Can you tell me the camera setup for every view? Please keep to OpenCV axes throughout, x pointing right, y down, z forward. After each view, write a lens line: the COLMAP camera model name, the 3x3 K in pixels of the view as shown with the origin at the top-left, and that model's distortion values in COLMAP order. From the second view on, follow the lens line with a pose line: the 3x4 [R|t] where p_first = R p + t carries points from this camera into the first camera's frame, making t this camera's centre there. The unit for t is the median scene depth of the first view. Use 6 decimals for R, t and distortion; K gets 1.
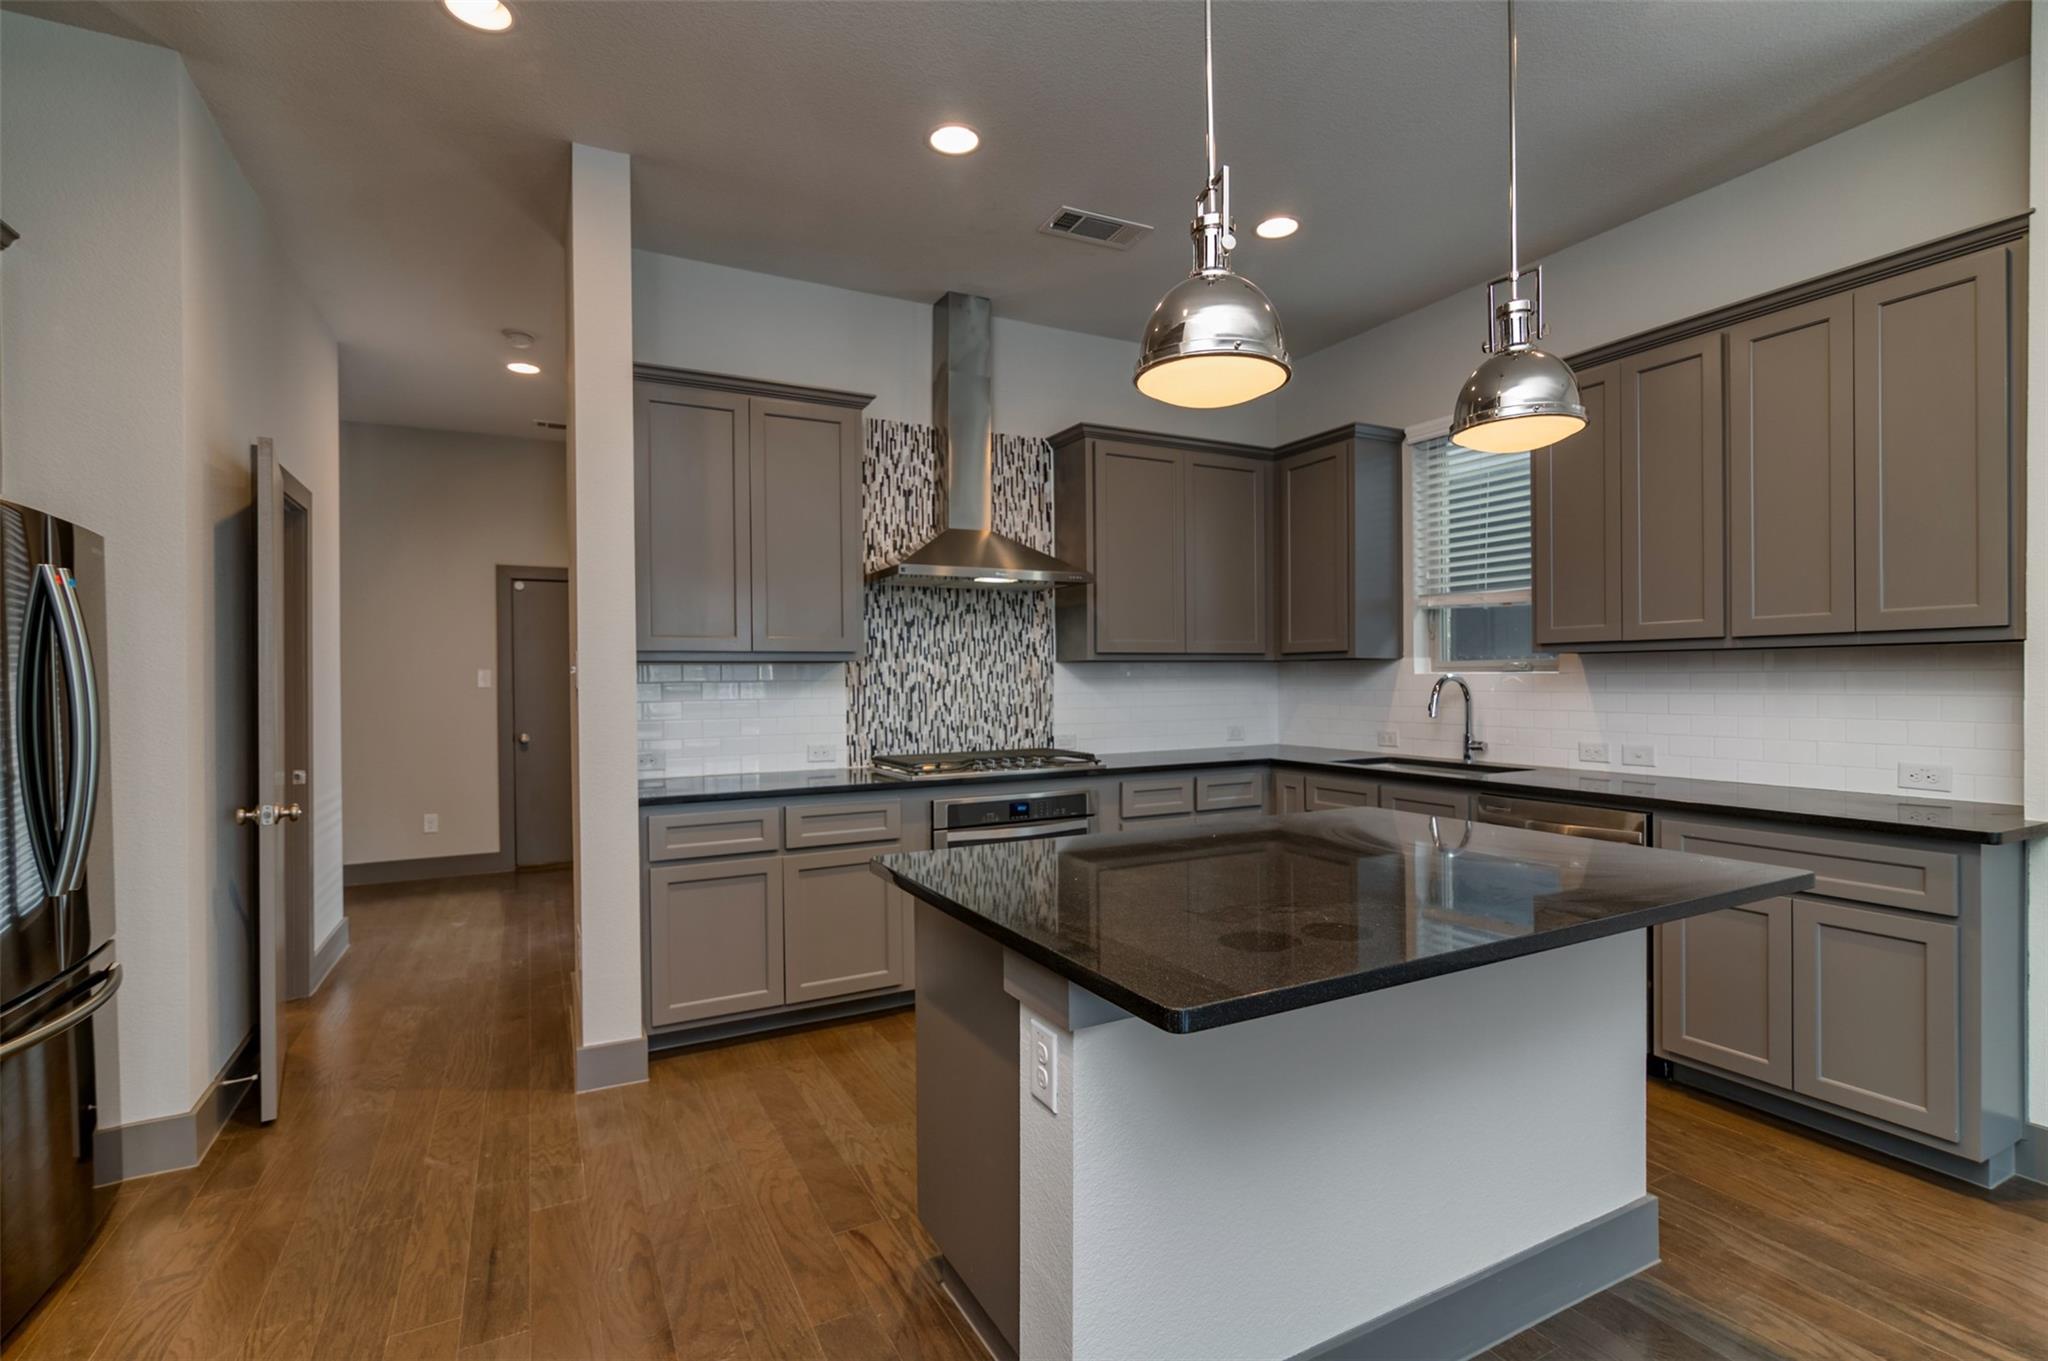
lens RADIAL K [[942.6, 0, 1031.2], [0, 942.6, 672.2], [0, 0, 1]] dist [0.001192, 0.000677]
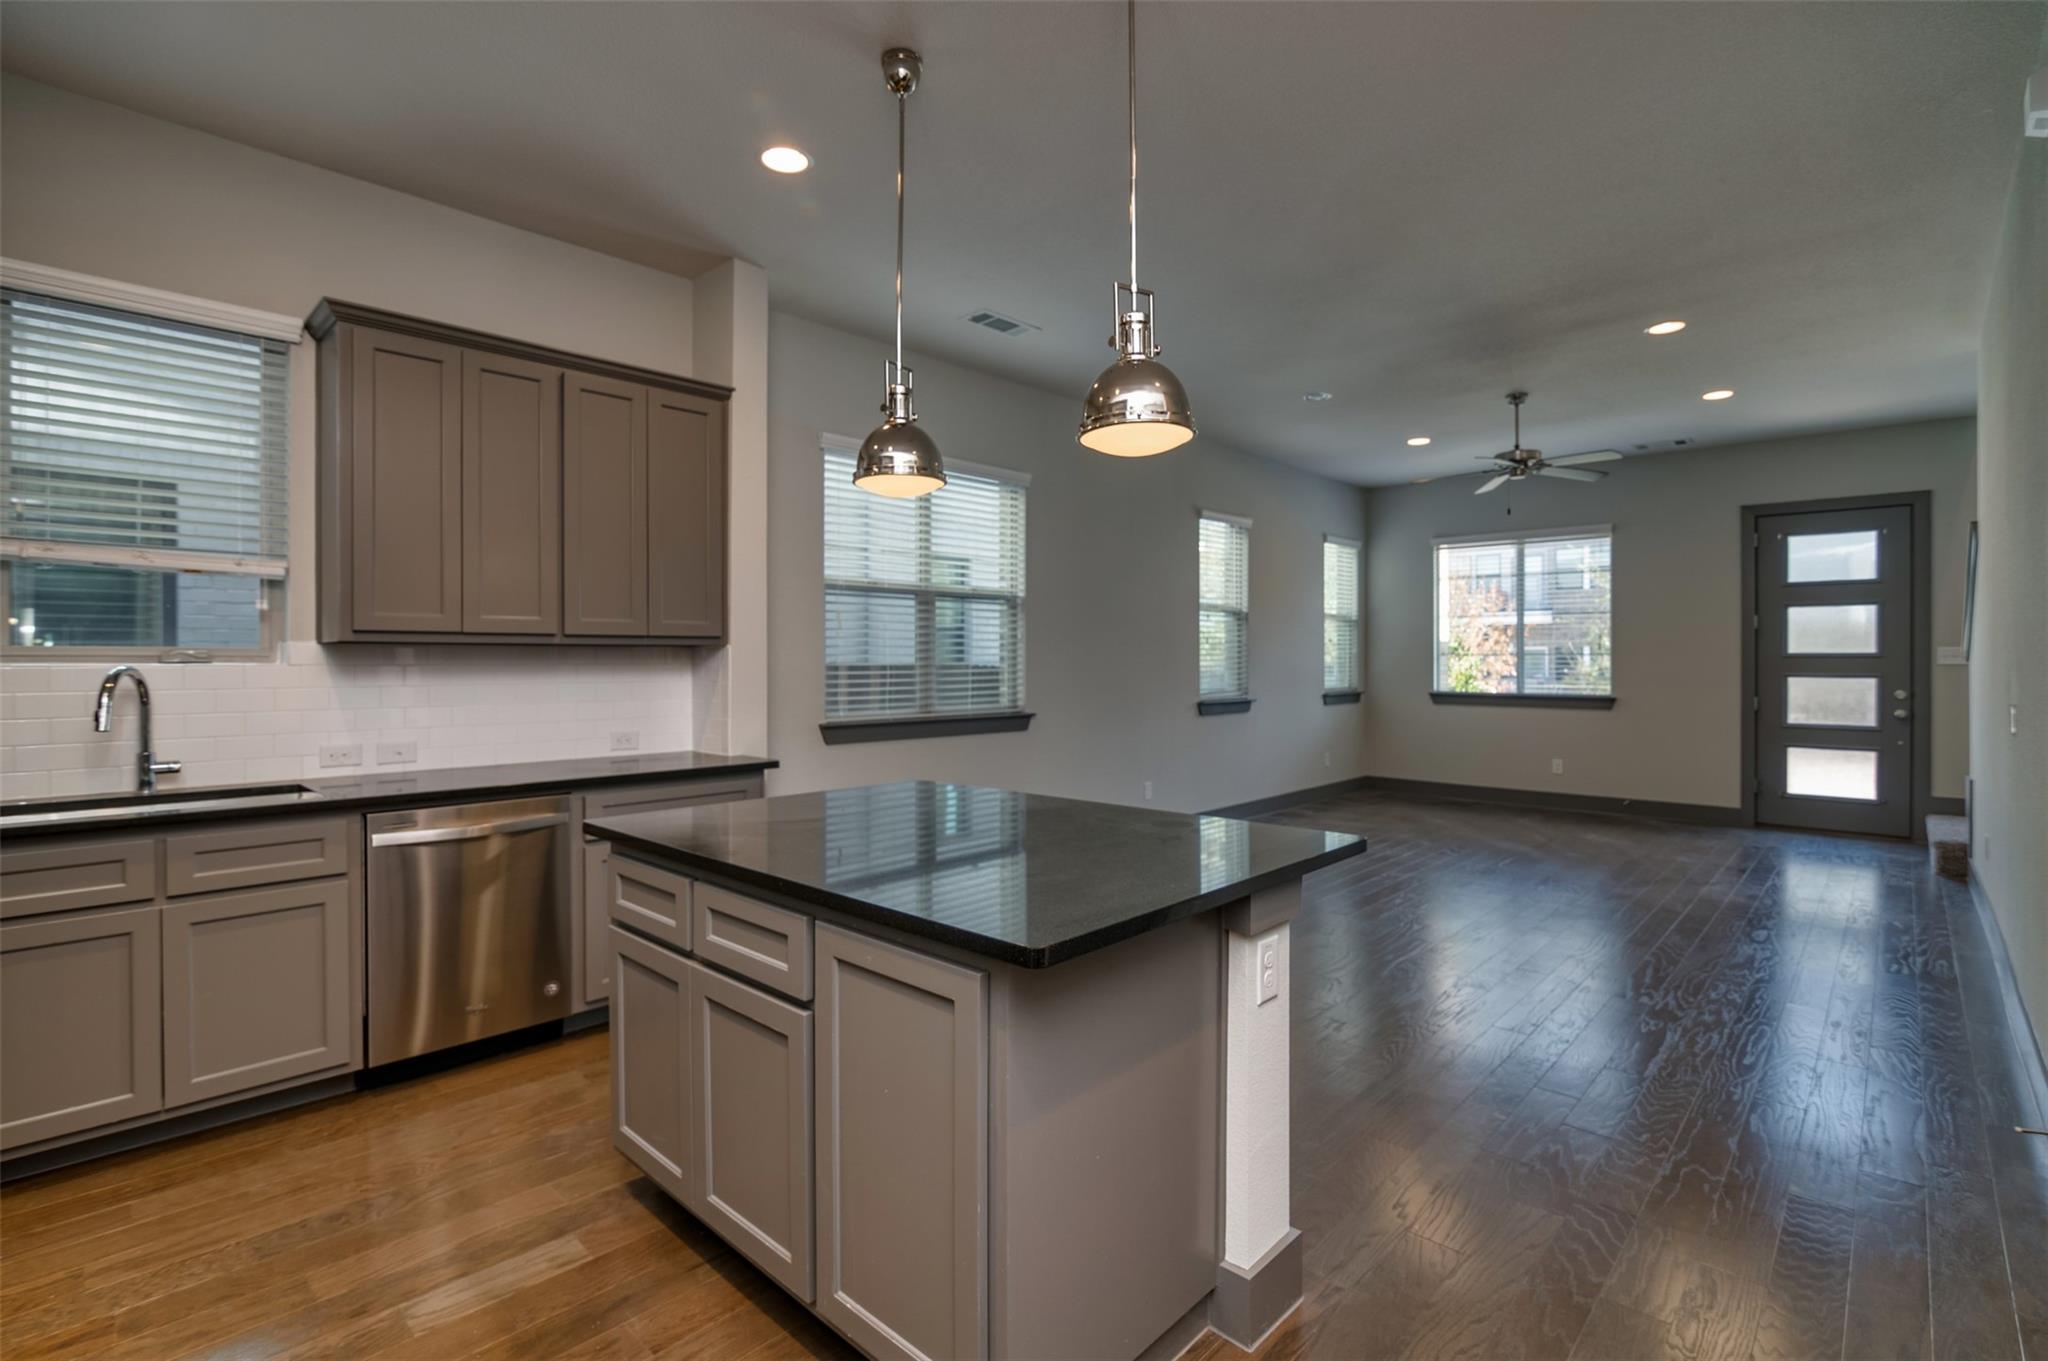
lens RADIAL K [[942.6, 0, 1031.2], [0, 942.6, 672.2], [0, 0, 1]] dist [0.001192, 0.000677]
pose [[-0.322939, 0.001004, 0.946419, -0.708253], [0.001956, 0.999998, -0.000393, 0.013915], [-0.946418, 0.001724, -0.322941, 1.069816]]
